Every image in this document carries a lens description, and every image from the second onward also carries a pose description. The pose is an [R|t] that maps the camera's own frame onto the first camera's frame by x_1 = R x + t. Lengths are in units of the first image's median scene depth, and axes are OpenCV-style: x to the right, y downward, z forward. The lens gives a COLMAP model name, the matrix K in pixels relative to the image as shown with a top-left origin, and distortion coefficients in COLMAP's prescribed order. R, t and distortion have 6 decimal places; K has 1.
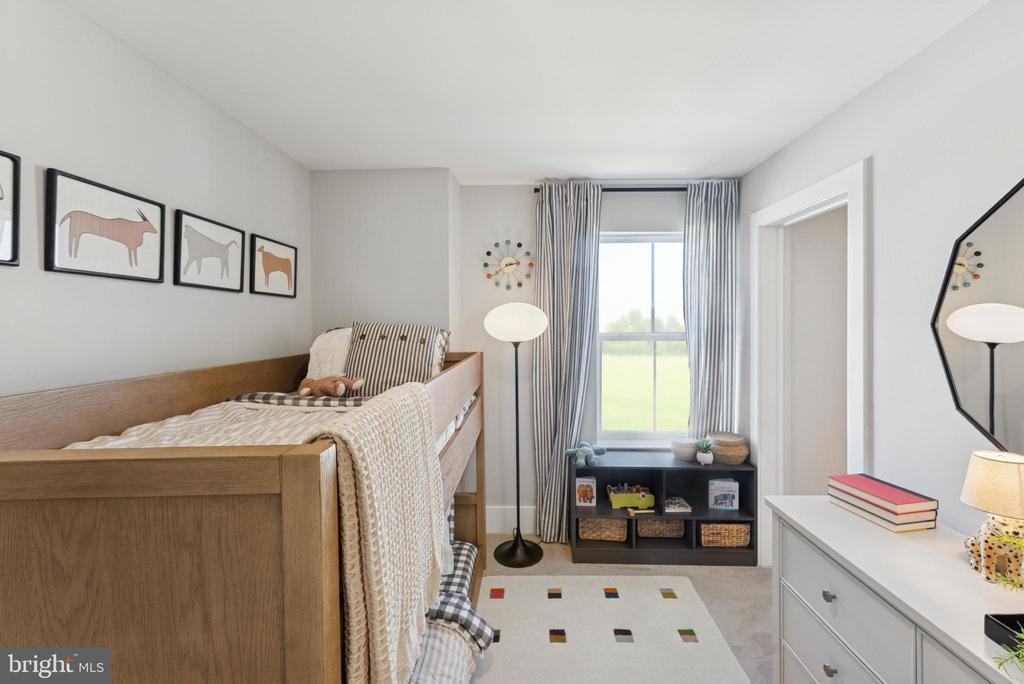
lens RADIAL K [[415.3, 0, 521.1], [0, 415.3, 323.4], [0, 0, 1]] dist [0.002974, -0.001707]
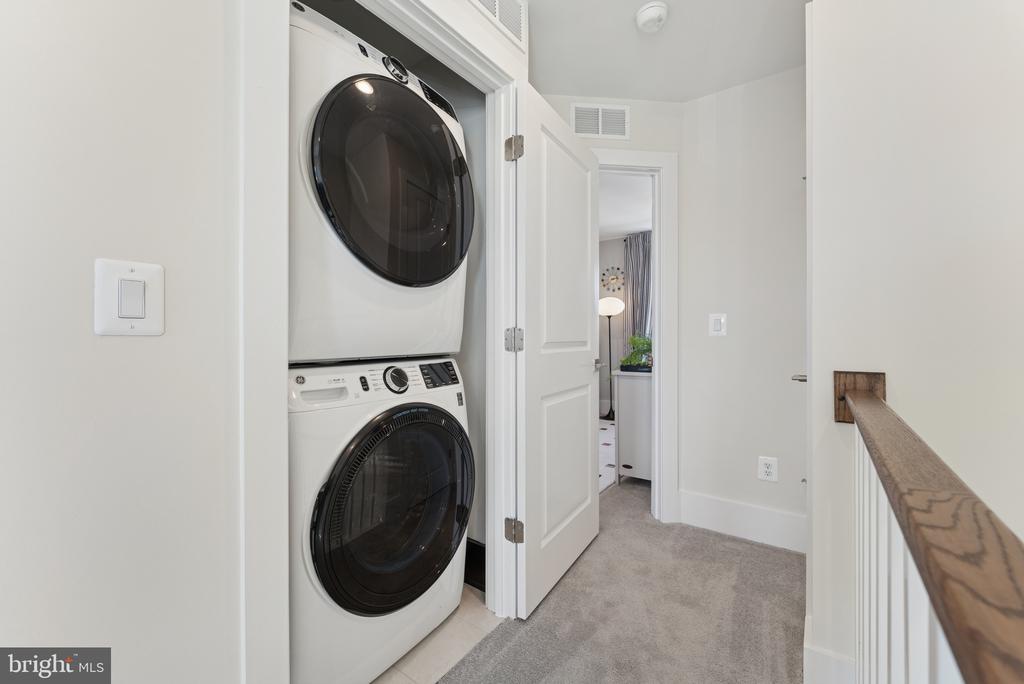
lens RADIAL K [[415.3, 0, 510.8], [0, 415.3, 336.1], [0, 0, 1]] dist [0.002974, -0.001707]
pose [[0.804957, -0.000180, -0.593334, 0.823548], [0.000319, 1.000000, 0.000130, 0.143924], [0.593334, -0.000293, 0.804957, -0.980350]]
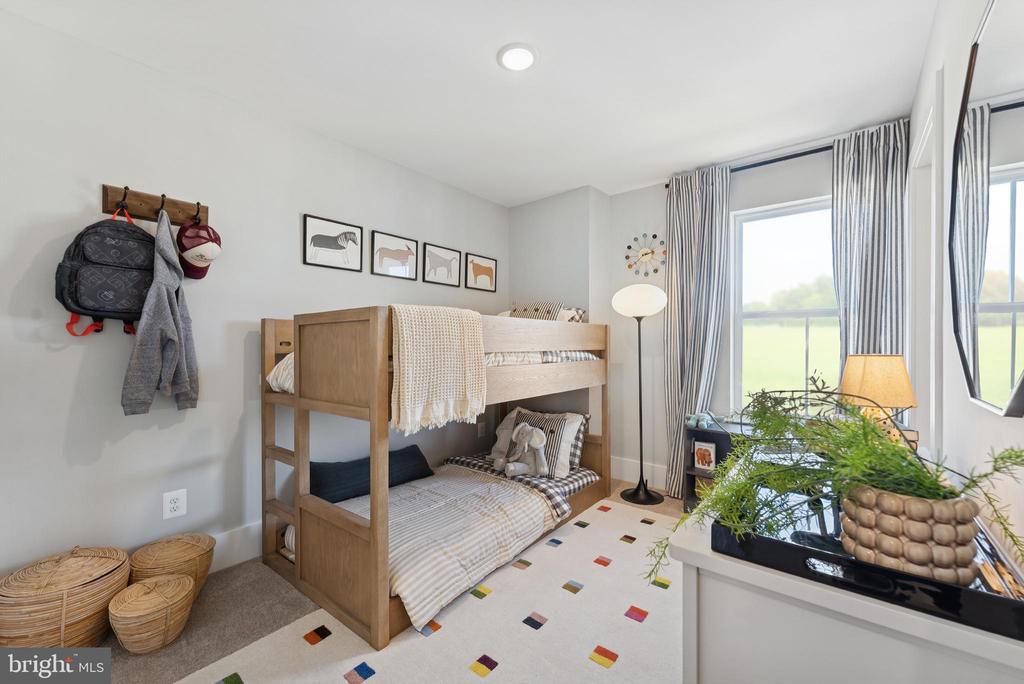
lens RADIAL K [[415.3, 0, 518.1], [0, 415.3, 341.0], [0, 0, 1]] dist [0.002974, -0.001707]
pose [[0.783399, 0.001838, -0.621516, 0.449476], [-0.008058, 0.999942, -0.007201, 0.121649], [0.621466, 0.010649, 0.783368, -0.146846]]
